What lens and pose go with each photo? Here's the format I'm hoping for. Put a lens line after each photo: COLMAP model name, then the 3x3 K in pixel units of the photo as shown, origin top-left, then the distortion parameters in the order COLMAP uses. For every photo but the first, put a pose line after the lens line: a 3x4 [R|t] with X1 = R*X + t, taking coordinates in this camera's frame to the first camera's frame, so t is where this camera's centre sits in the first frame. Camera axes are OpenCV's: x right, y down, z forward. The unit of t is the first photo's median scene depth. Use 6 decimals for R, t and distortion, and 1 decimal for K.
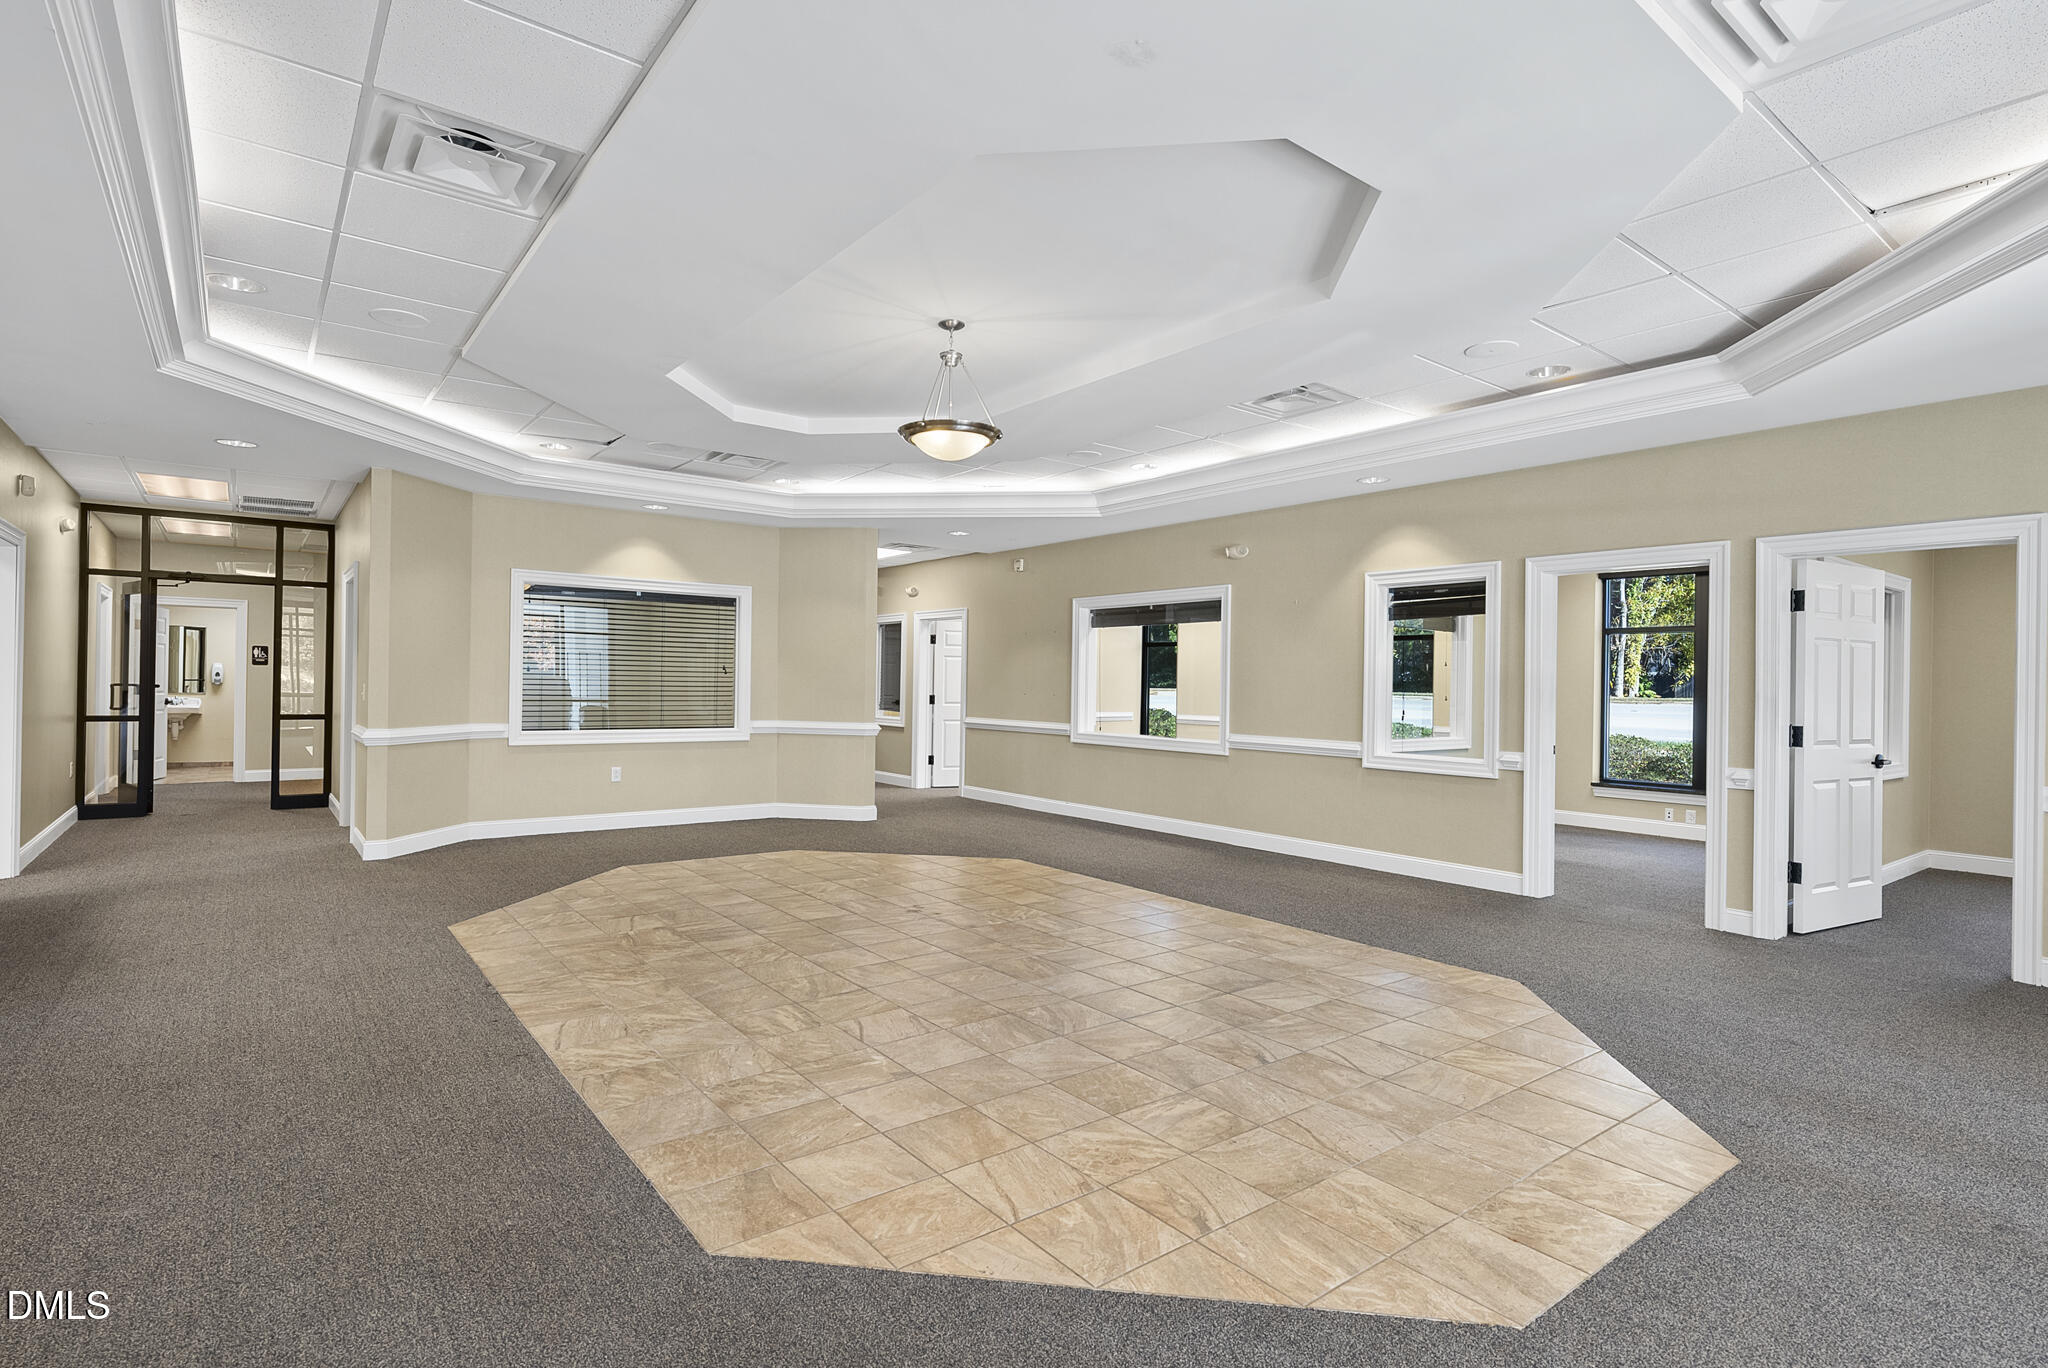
lens RADIAL K [[1004.9, 0, 1029.9], [0, 1004.9, 681.3], [0, 0, 1]] dist [0.004092, -0.000737]
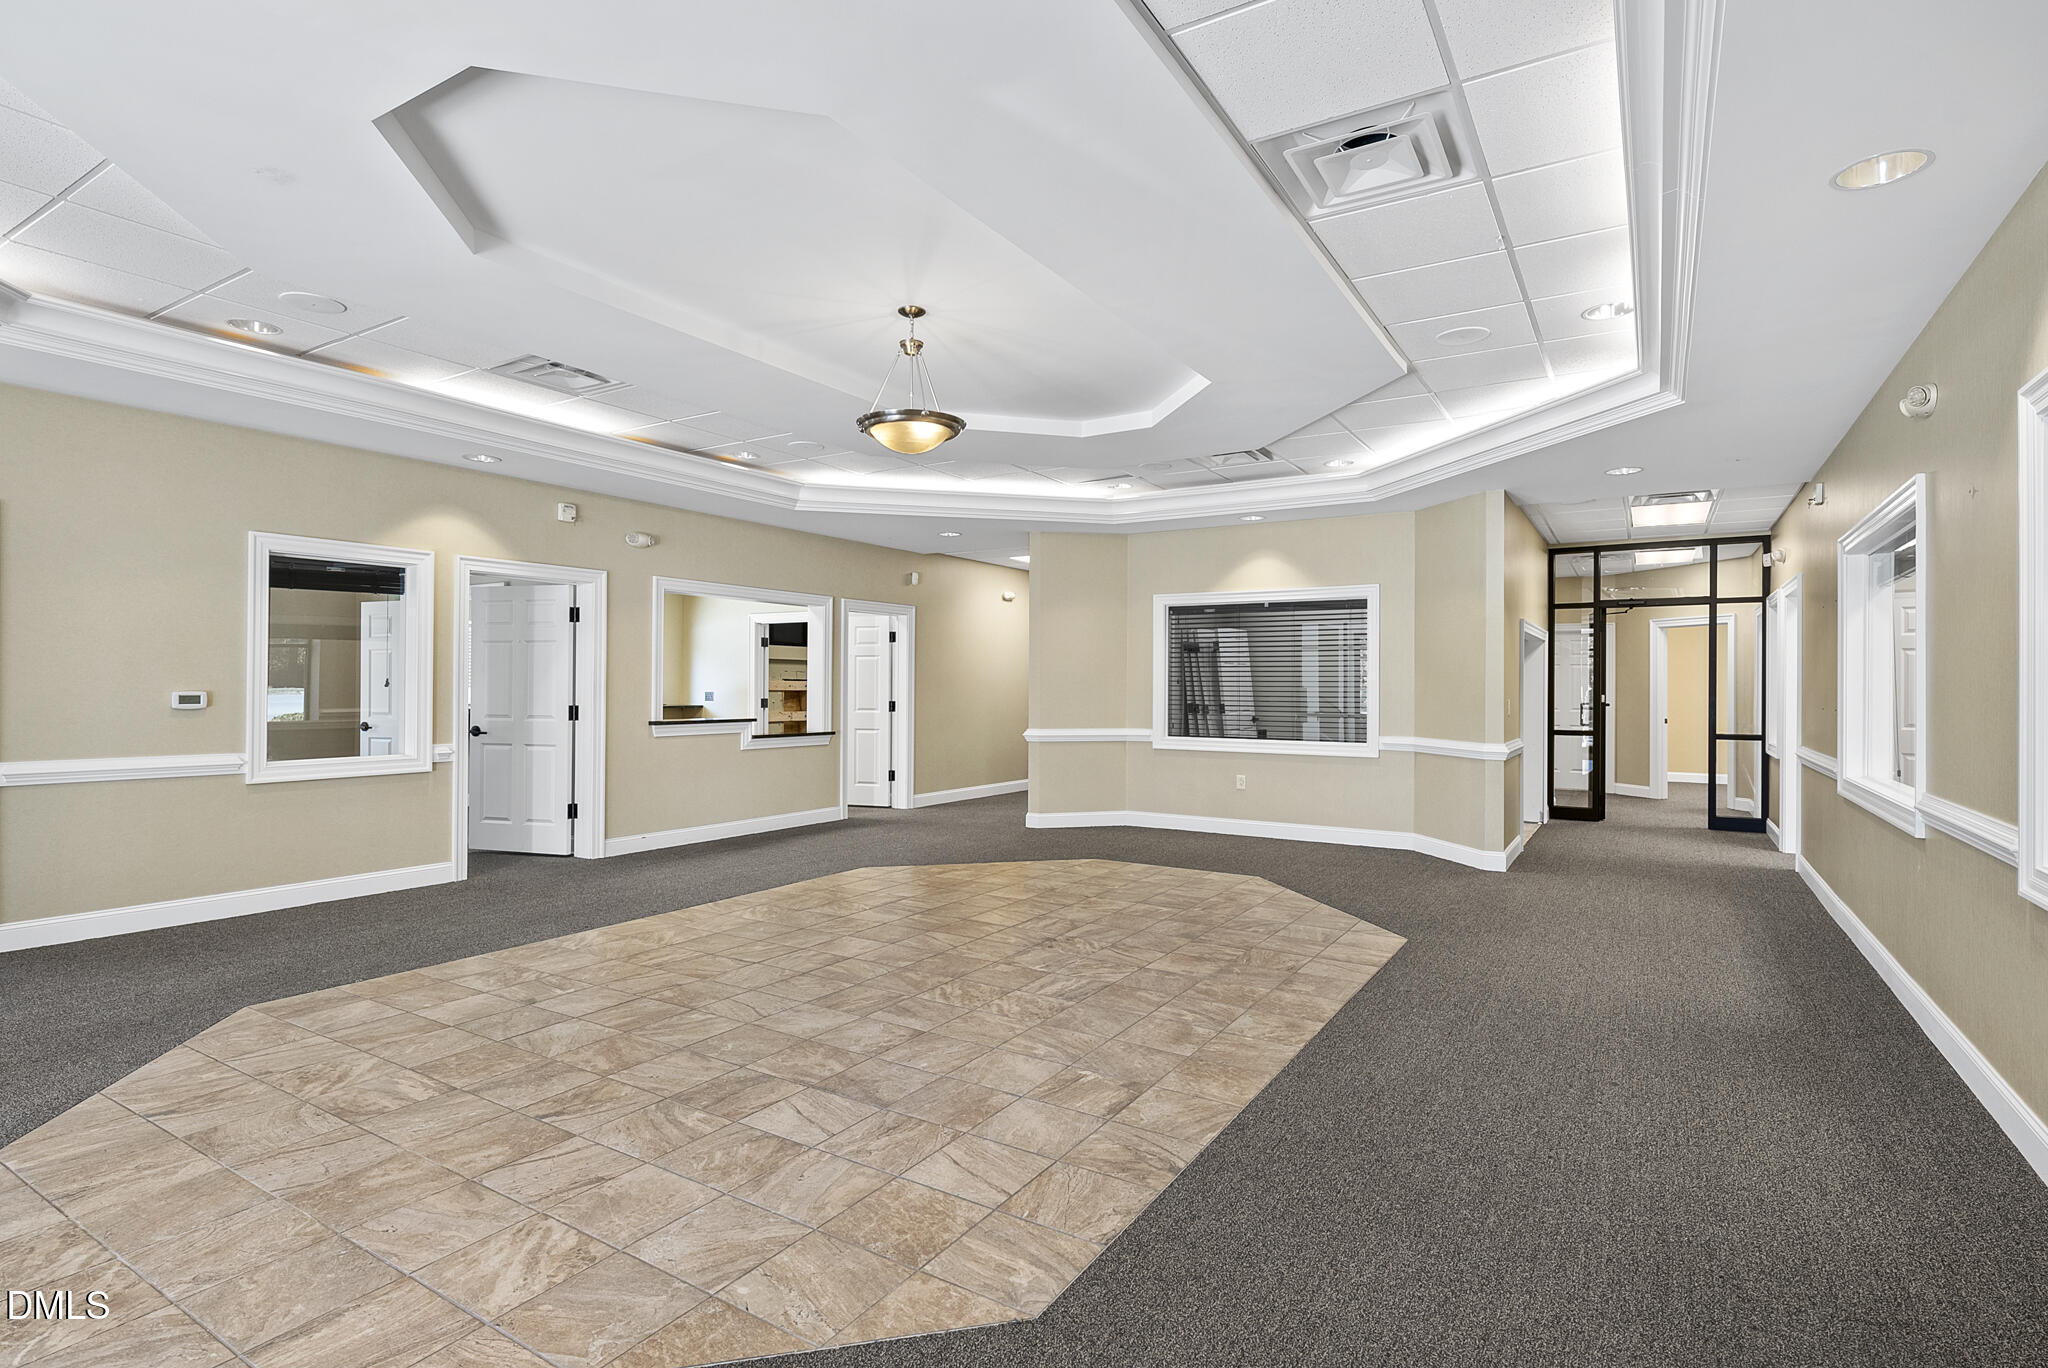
lens RADIAL K [[1004.9, 0, 1030.0], [0, 1004.9, 681.6], [0, 0, 1]] dist [0.004092, -0.000737]
pose [[0.351954, -0.018482, -0.935835, 1.094413], [0.000713, 0.999810, -0.019478, 0.020435], [0.936017, 0.006188, 0.351900, 0.994382]]
